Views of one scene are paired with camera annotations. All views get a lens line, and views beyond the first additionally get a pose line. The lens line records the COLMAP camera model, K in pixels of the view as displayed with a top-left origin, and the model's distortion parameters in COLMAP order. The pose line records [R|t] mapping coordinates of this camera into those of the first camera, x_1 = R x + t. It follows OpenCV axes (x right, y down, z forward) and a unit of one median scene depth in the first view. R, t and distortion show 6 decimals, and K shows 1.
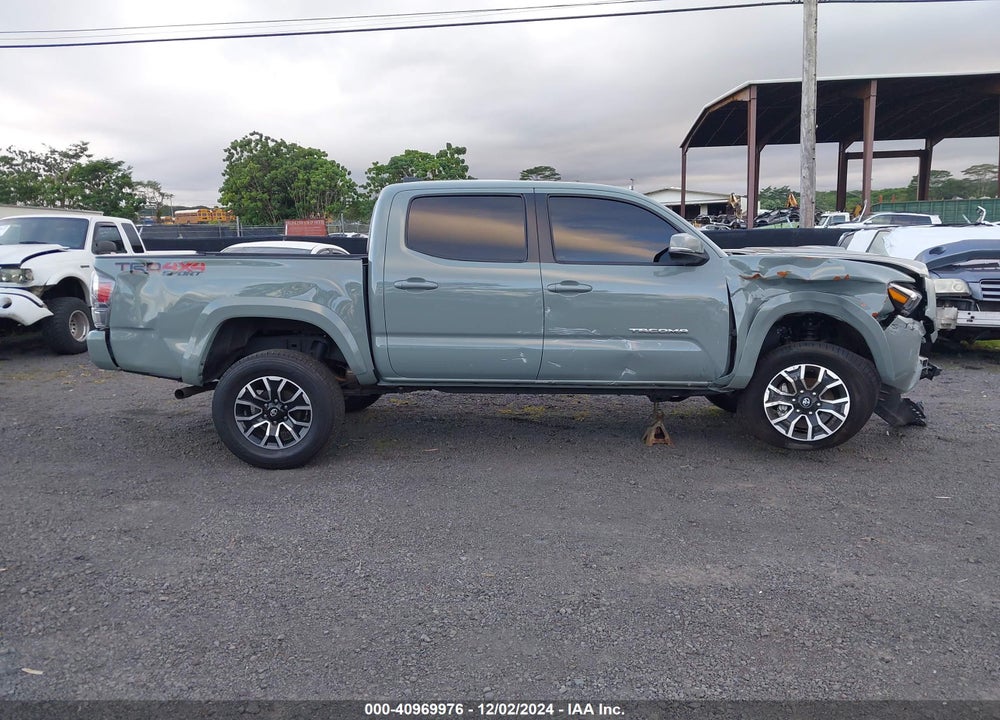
lens RADIAL K [[790.0, 0, 500.6], [0, 790.0, 353.0], [0, 0, 1]] dist [0.028671, -0.031915]
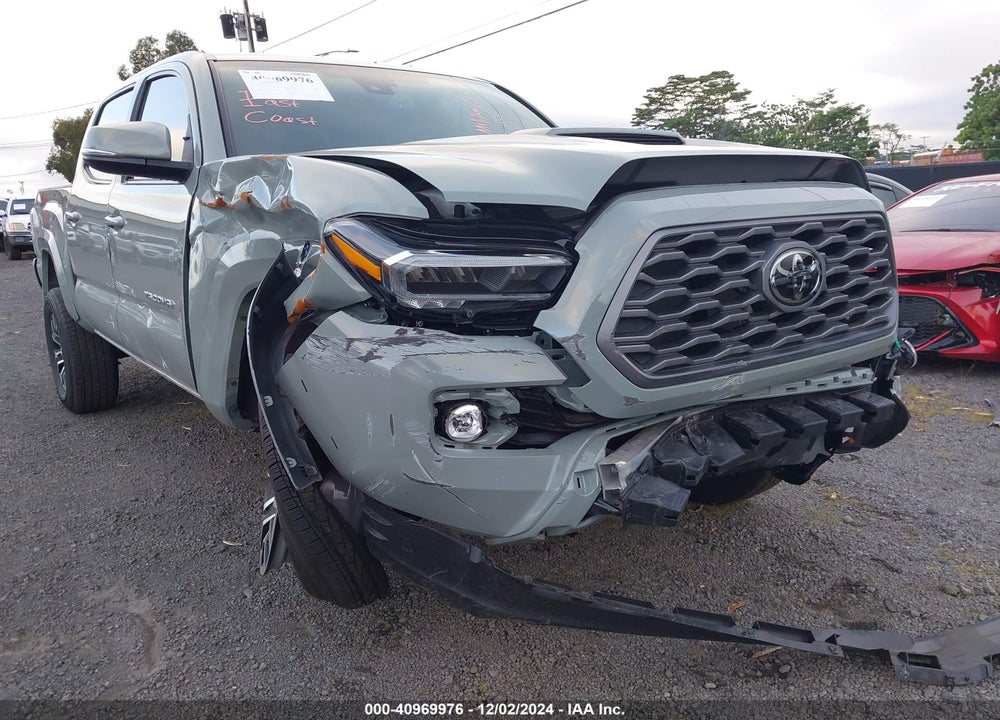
lens RADIAL K [[790.0, 0, 501.2], [0, 790.0, 369.6], [0, 0, 1]] dist [0.028671, -0.031915]
pose [[0.636453, 0.152047, -0.756181, 0.075602], [-0.087790, 0.988287, 0.124827, -0.006700], [0.766303, -0.013061, 0.642346, 0.076904]]
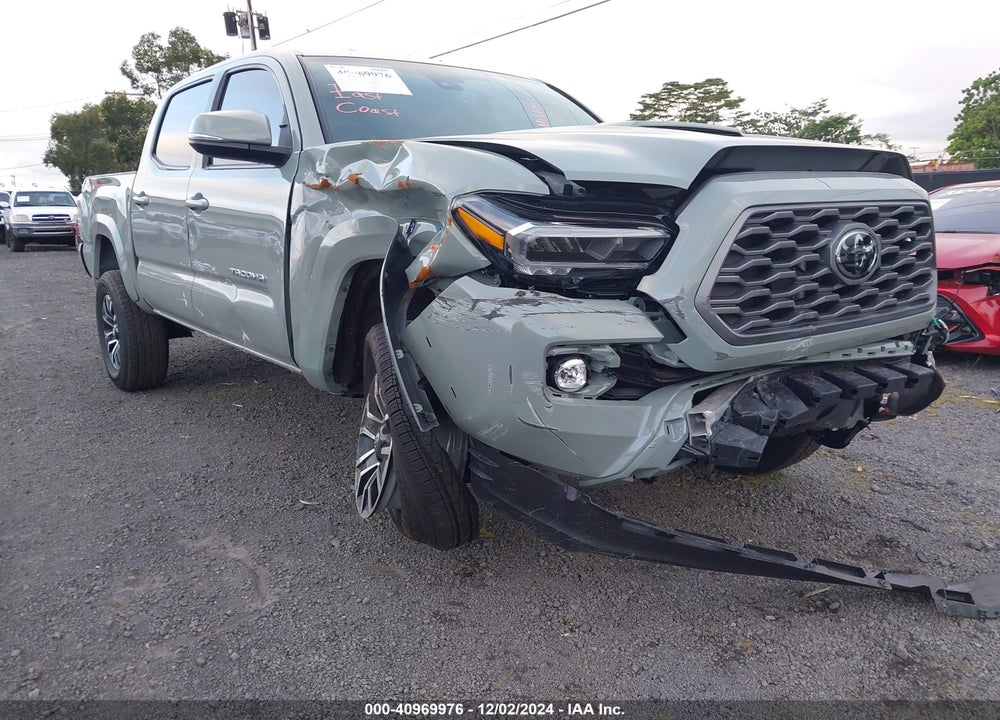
lens RADIAL K [[790.0, 0, 503.0], [0, 790.0, 368.2], [0, 0, 1]] dist [0.028671, -0.031915]
pose [[0.645187, 0.157864, -0.747538, 0.076119], [-0.104304, 0.987460, 0.118508, -0.004724], [0.756872, 0.001511, 0.653562, 0.069768]]
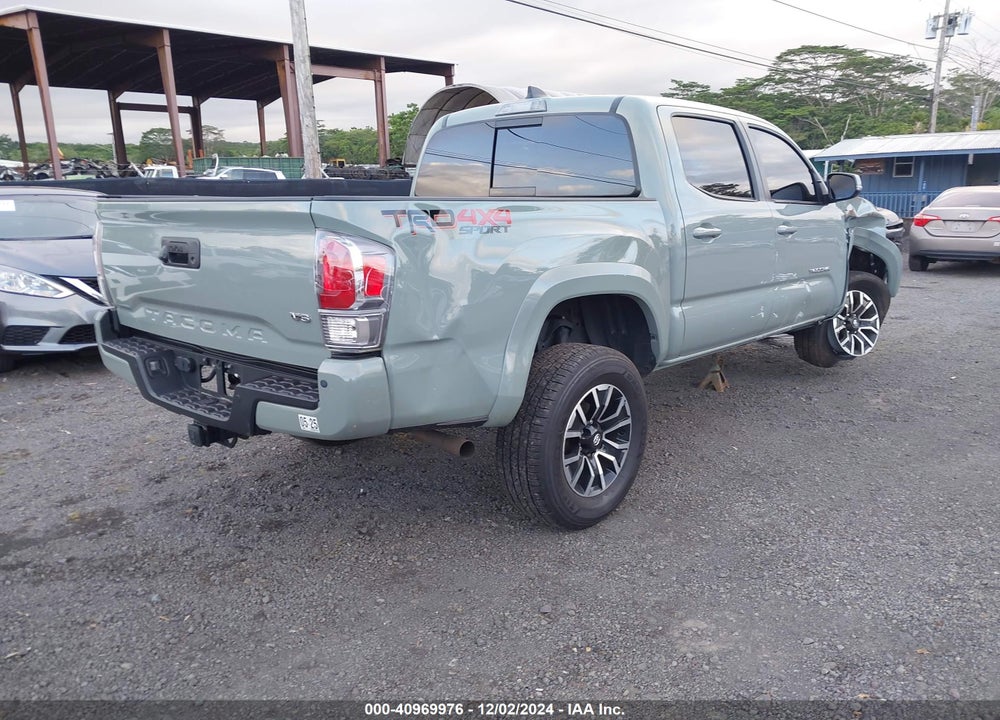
lens RADIAL K [[790.0, 0, 505.8], [0, 790.0, 363.0], [0, 0, 1]] dist [0.028671, -0.031915]
pose [[0.624079, -0.159370, 0.764936, -0.079600], [0.109157, 0.987161, 0.116612, -0.006893], [-0.773699, 0.010723, 0.633462, 0.062535]]
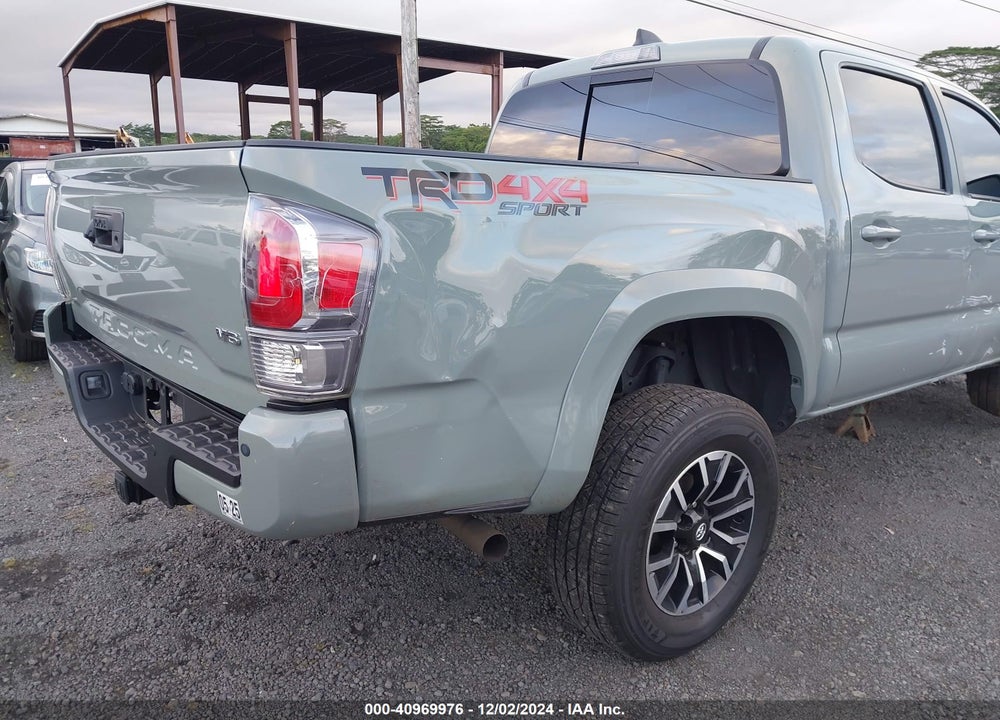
lens RADIAL K [[790.0, 0, 484.2], [0, 790.0, 381.8], [0, 0, 1]] dist [0.028671, -0.031915]
pose [[0.742701, -0.131620, 0.656560, -0.063420], [0.063338, 0.989905, 0.126796, -0.006859], [-0.666621, -0.052586, 0.743540, 0.073363]]
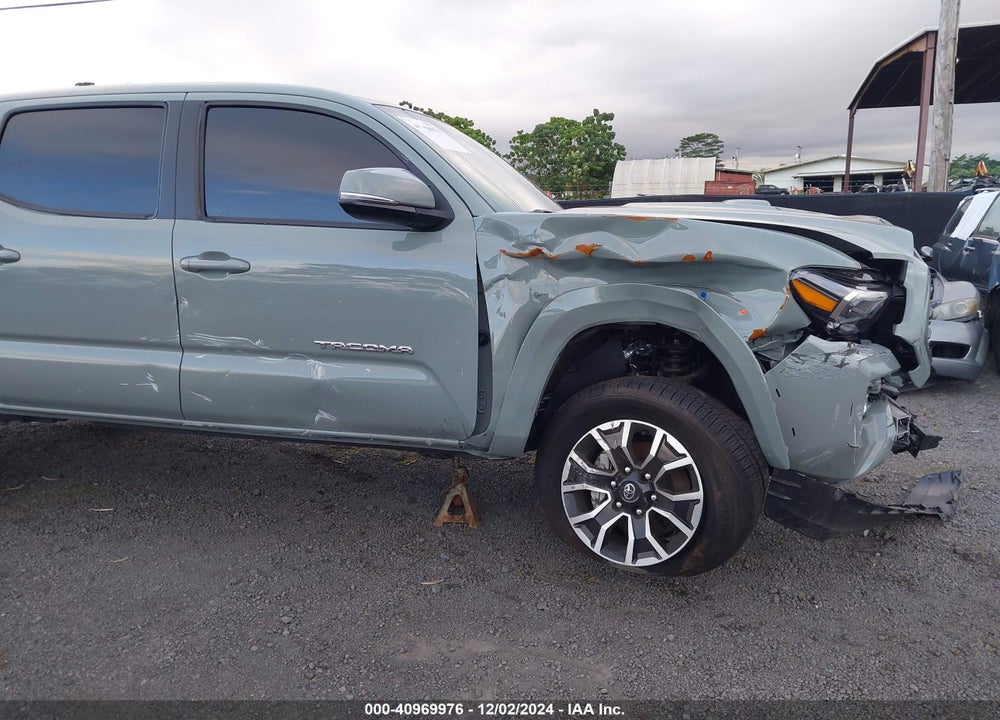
lens RADIAL K [[790.0, 0, 503.2], [0, 790.0, 365.0], [0, 0, 1]] dist [0.028671, -0.031915]
pose [[0.981469, 0.044148, -0.186468, 0.037661], [-0.034874, 0.998000, 0.052727, -0.004506], [0.188422, -0.045247, 0.981045, 0.044378]]
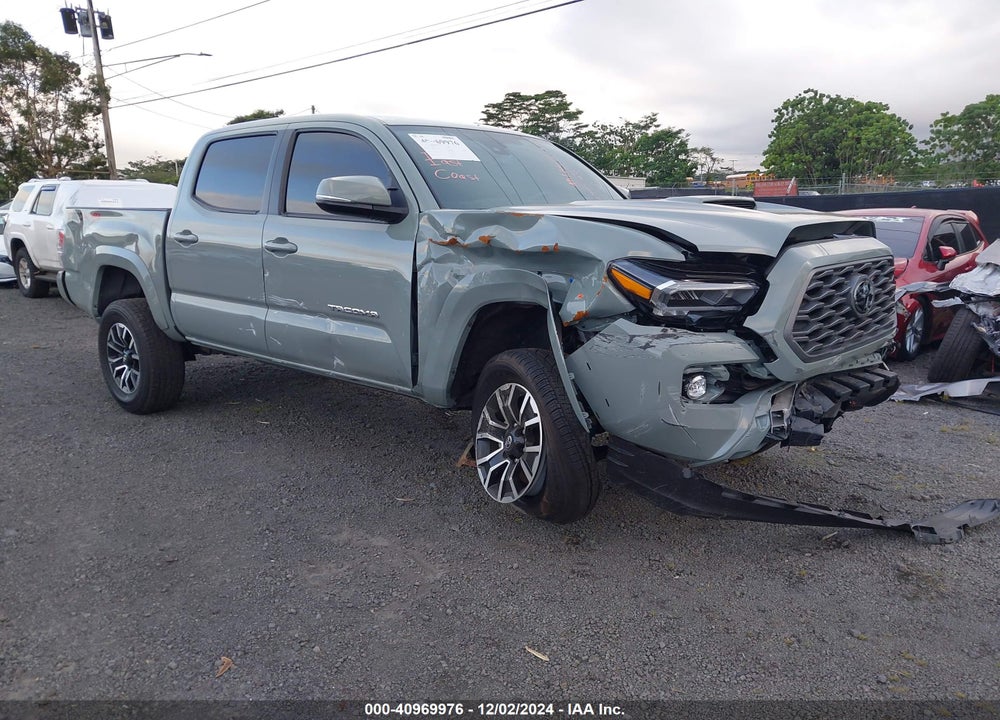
lens RADIAL K [[790.0, 0, 503.5], [0, 790.0, 366.8], [0, 0, 1]] dist [0.028671, -0.031915]
pose [[0.779321, 0.128473, -0.613313, 0.072490], [-0.091421, 0.991595, 0.091546, -0.005303], [0.619920, -0.015273, 0.784517, 0.047450]]
